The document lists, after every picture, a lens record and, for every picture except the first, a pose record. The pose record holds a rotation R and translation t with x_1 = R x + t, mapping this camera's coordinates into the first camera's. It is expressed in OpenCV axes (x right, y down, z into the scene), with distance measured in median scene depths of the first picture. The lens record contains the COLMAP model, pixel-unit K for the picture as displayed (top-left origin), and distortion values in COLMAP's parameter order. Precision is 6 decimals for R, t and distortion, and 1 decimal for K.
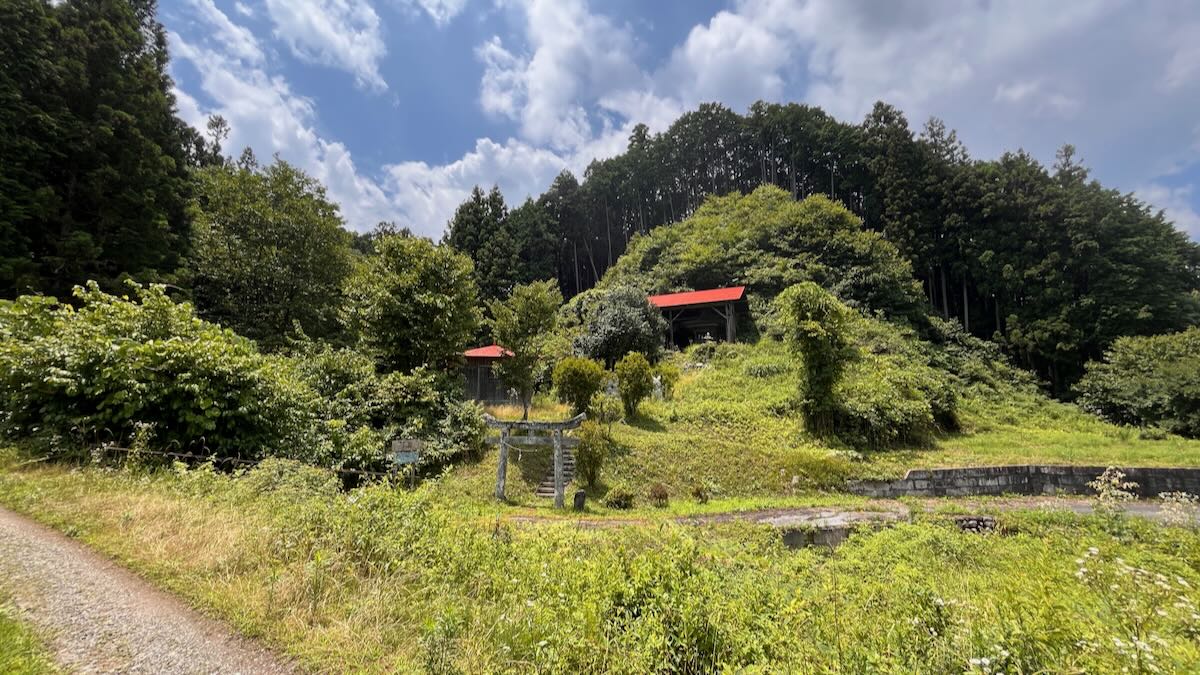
lens RADIAL K [[483.4, 0, 605.7], [0, 483.4, 343.3], [0, 0, 1]] dist [-0.000628, 0.000341]
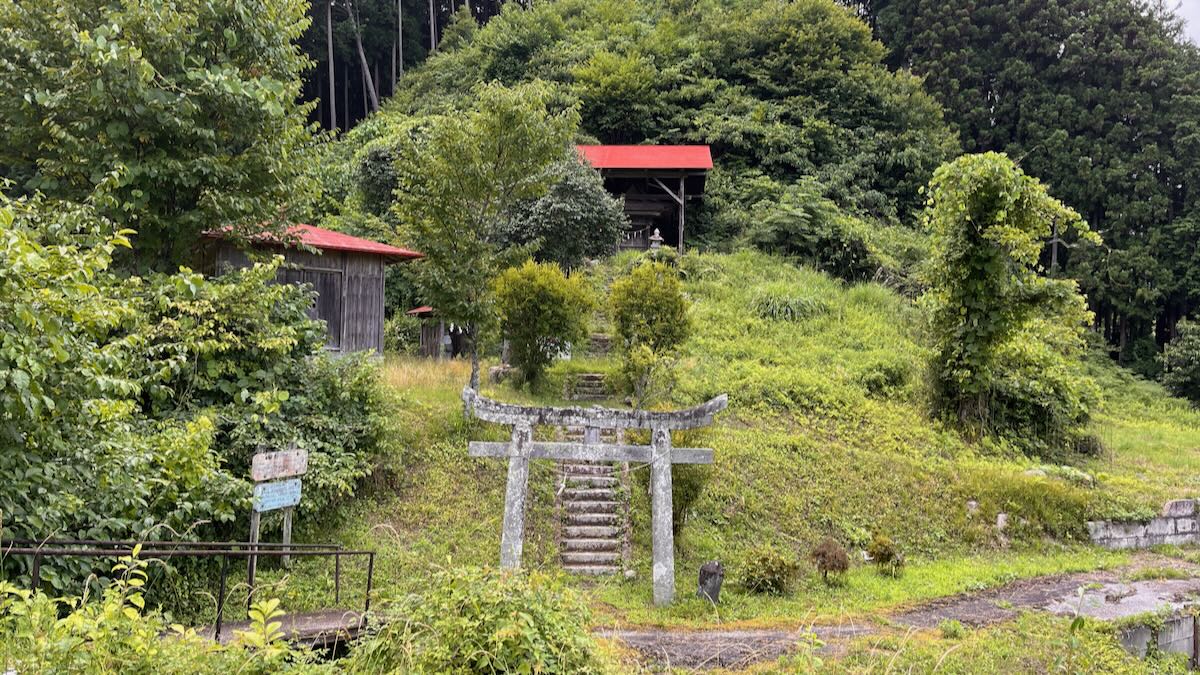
lens RADIAL K [[905.4, 0, 605.5], [0, 905.4, 336.8], [0, 0, 1]] dist [0.063441, -0.077238]
pose [[0.939919, 0.043782, 0.338578, -0.135956], [-0.079726, 0.992470, 0.092985, 0.006618], [-0.331957, -0.114392, 0.936333, 0.076747]]
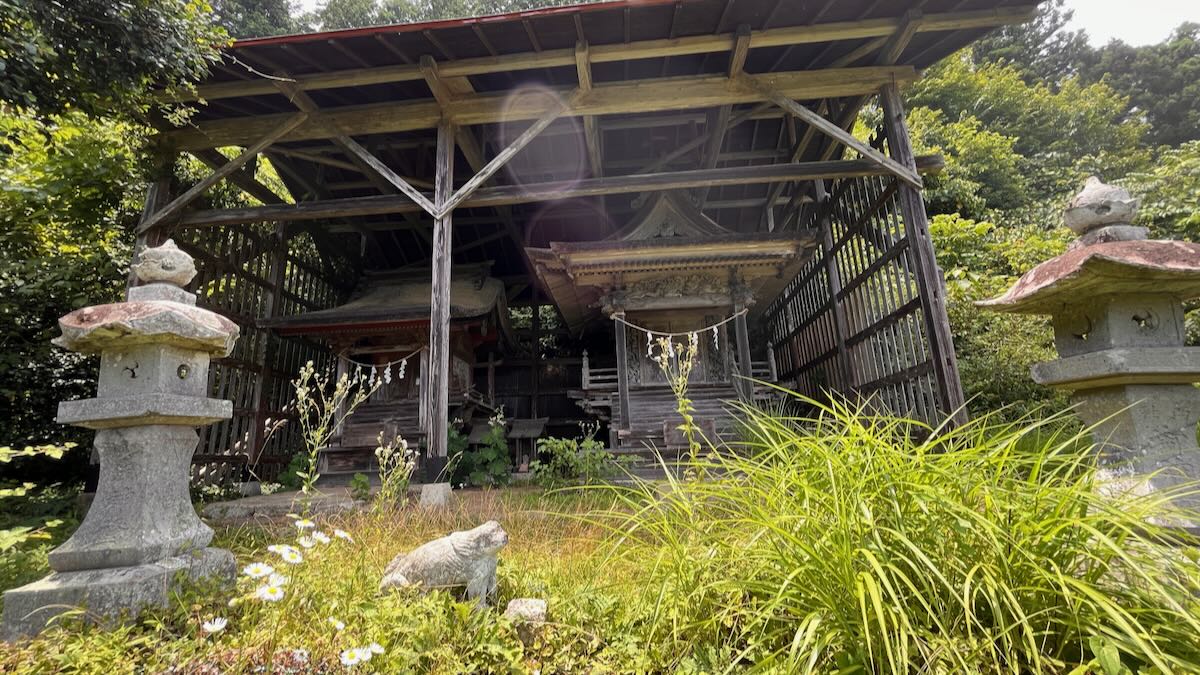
lens RADIAL K [[483.4, 0, 598.1], [0, 483.4, 336.7], [0, 0, 1]] dist [-0.000628, 0.000341]
pose [[0.948632, 0.052097, 0.312064, 0.123326], [-0.019680, 0.994156, -0.106143, 0.000655], [-0.315770, 0.094550, 0.944113, 0.800590]]
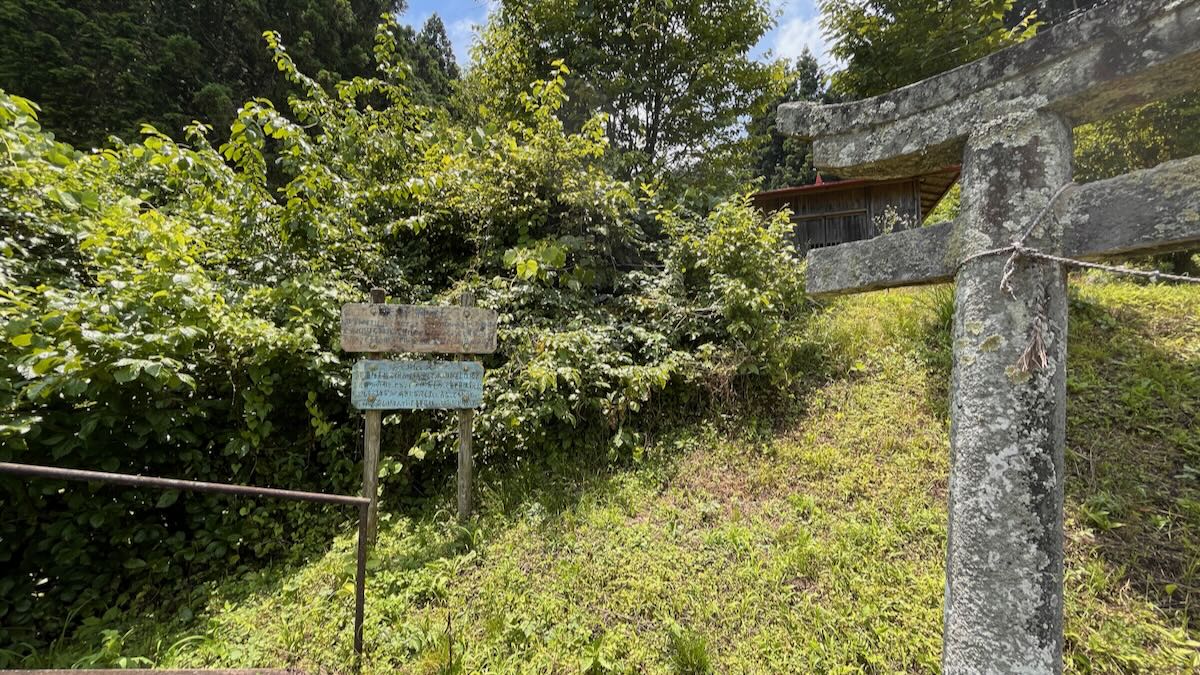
lens RADIAL K [[483.4, 0, 602.7], [0, 483.4, 339.5], [0, 0, 1]] dist [-0.000628, 0.000341]
pose [[0.799429, -0.036271, -0.599665, -0.071216], [0.077768, 0.996025, 0.043429, 0.069120], [0.595706, -0.081354, 0.799072, 0.284765]]
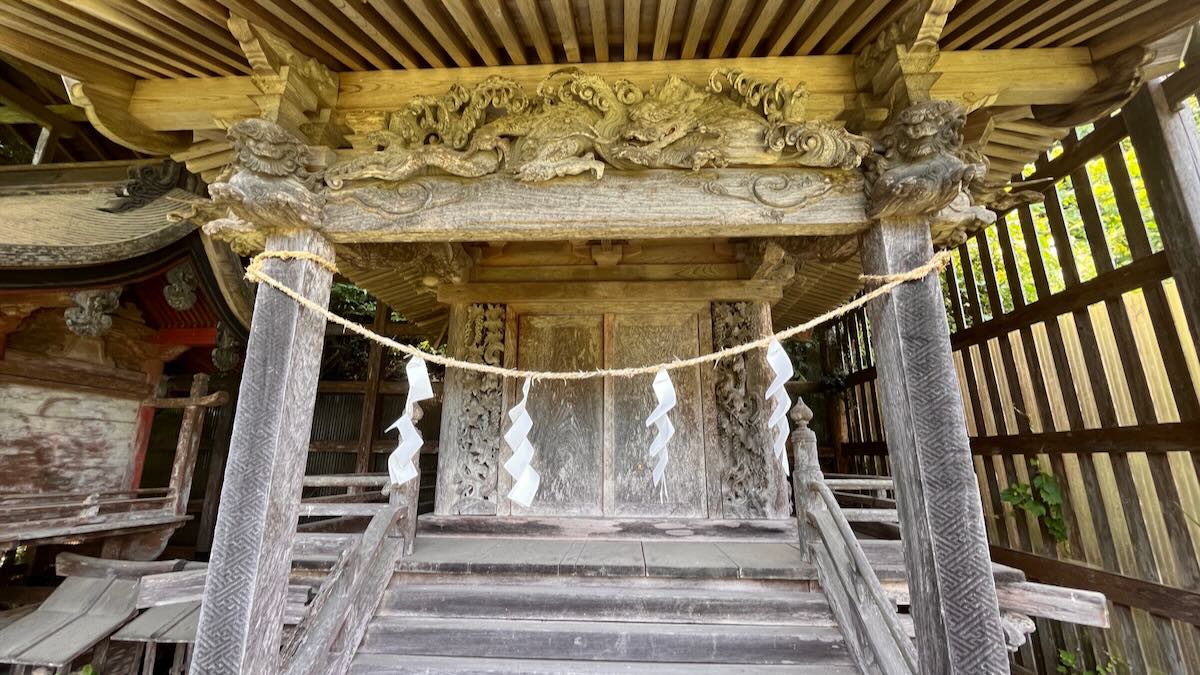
lens RADIAL K [[483.4, 0, 599.0], [0, 483.4, 340.0], [0, 0, 1]] dist [-0.000628, 0.000341]
pose [[0.942523, 0.087027, 0.322610, 0.178306], [-0.057770, 0.993389, -0.099196, -0.013731], [-0.329110, 0.074858, 0.941320, 0.894428]]
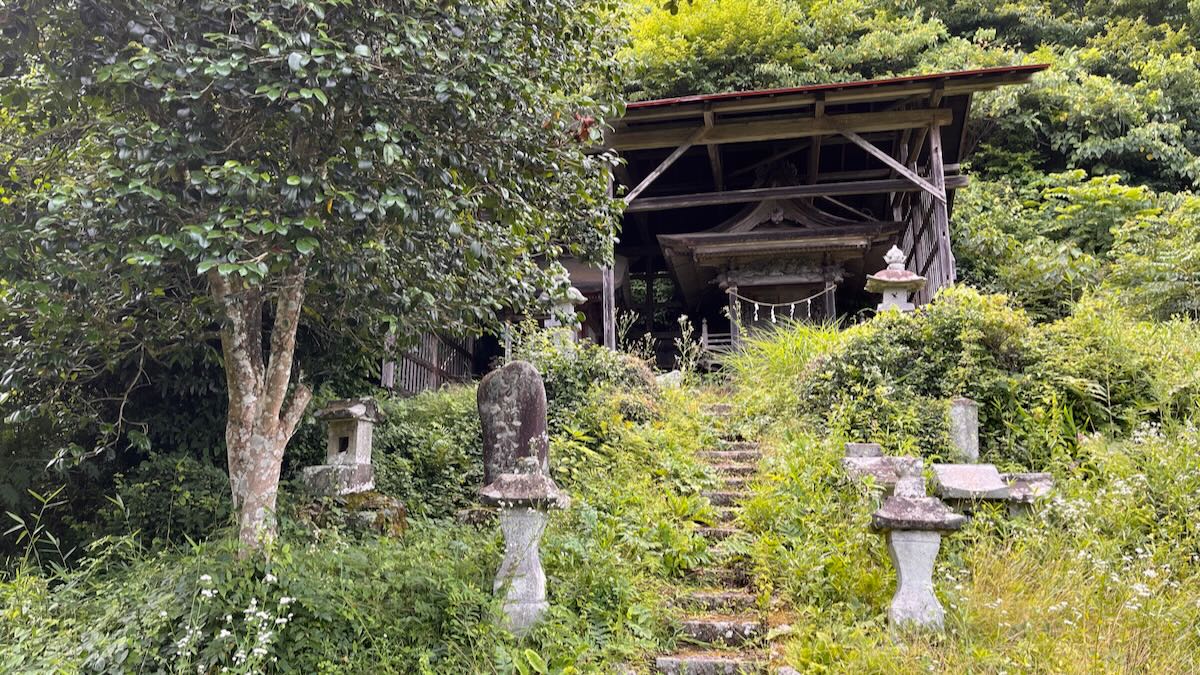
lens RADIAL K [[905.4, 0, 598.0], [0, 905.4, 329.3], [0, 0, 1]] dist [0.063441, -0.077238]
pose [[0.978662, 0.059209, 0.196760, 0.061937], [-0.041080, 0.994632, -0.094976, 0.026481], [-0.201327, 0.084866, 0.975841, 0.623829]]
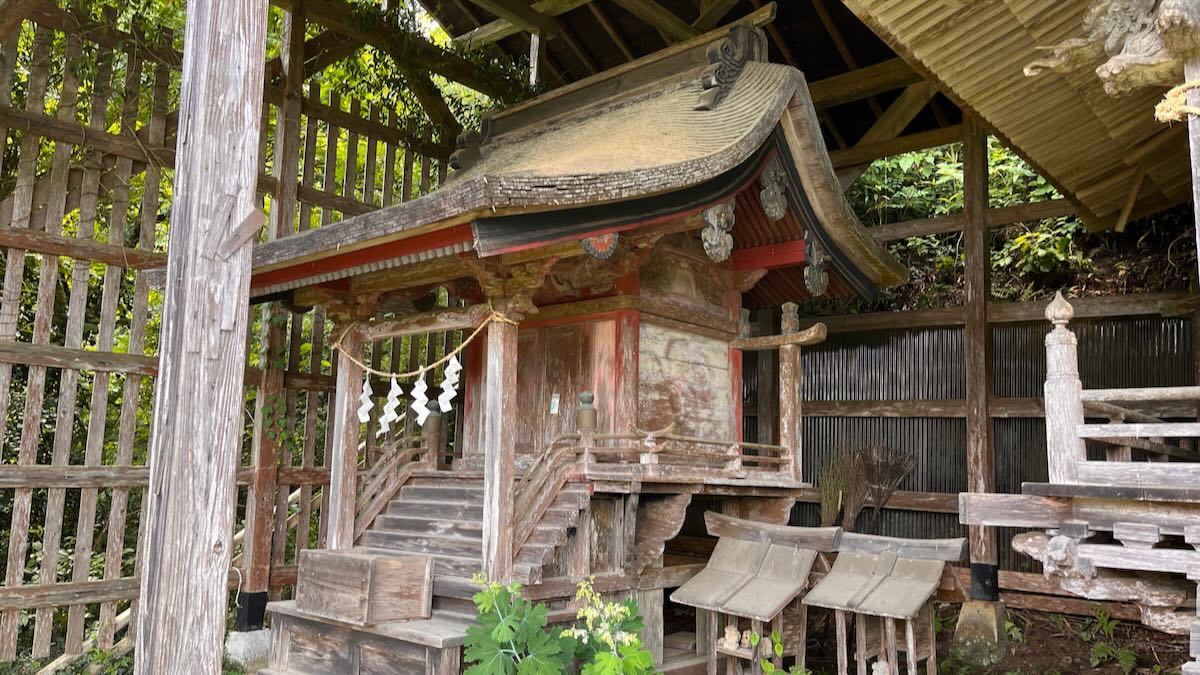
lens RADIAL K [[905.4, 0, 596.9], [0, 905.4, 345.6], [0, 0, 1]] dist [0.063441, -0.077238]
pose [[0.943864, -0.008079, -0.330236, 0.157478], [0.013713, 0.999797, 0.014732, -0.009026], [0.330050, -0.018434, 0.943784, 0.876451]]
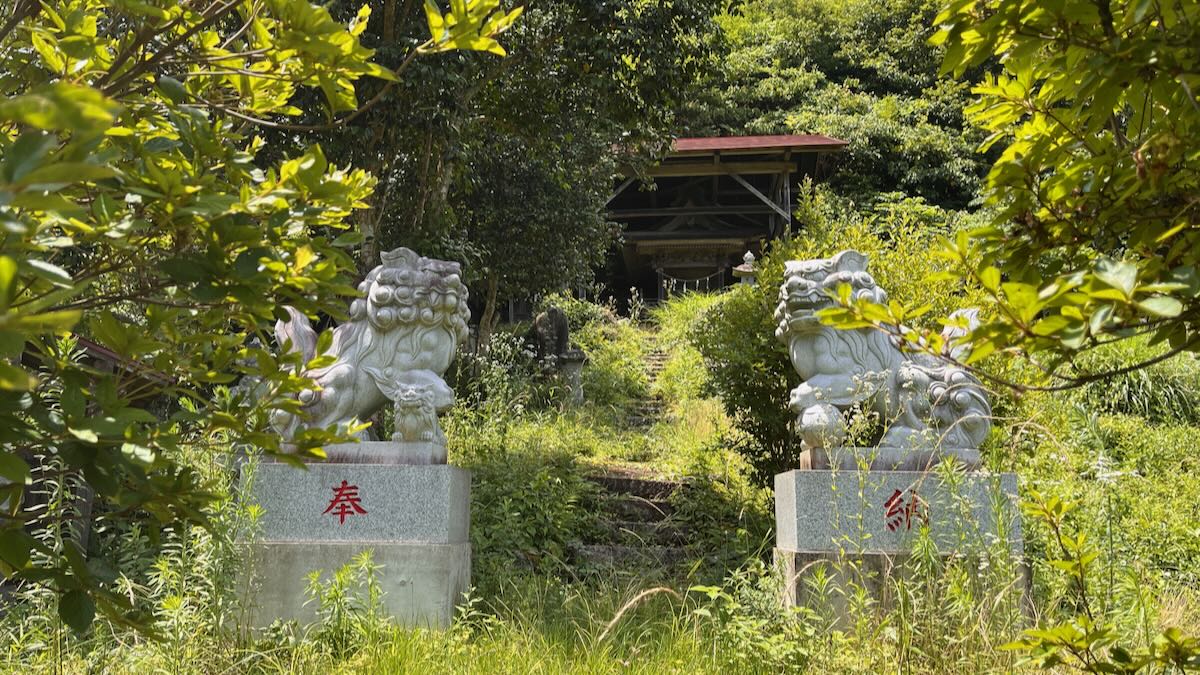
lens RADIAL K [[905.4, 0, 590.8], [0, 905.4, 333.0], [0, 0, 1]] dist [0.063441, -0.077238]
pose [[0.960518, 0.073556, 0.268318, 0.004307], [-0.060595, 0.996574, -0.056282, 0.044396], [-0.271539, 0.037801, 0.961685, 0.462223]]
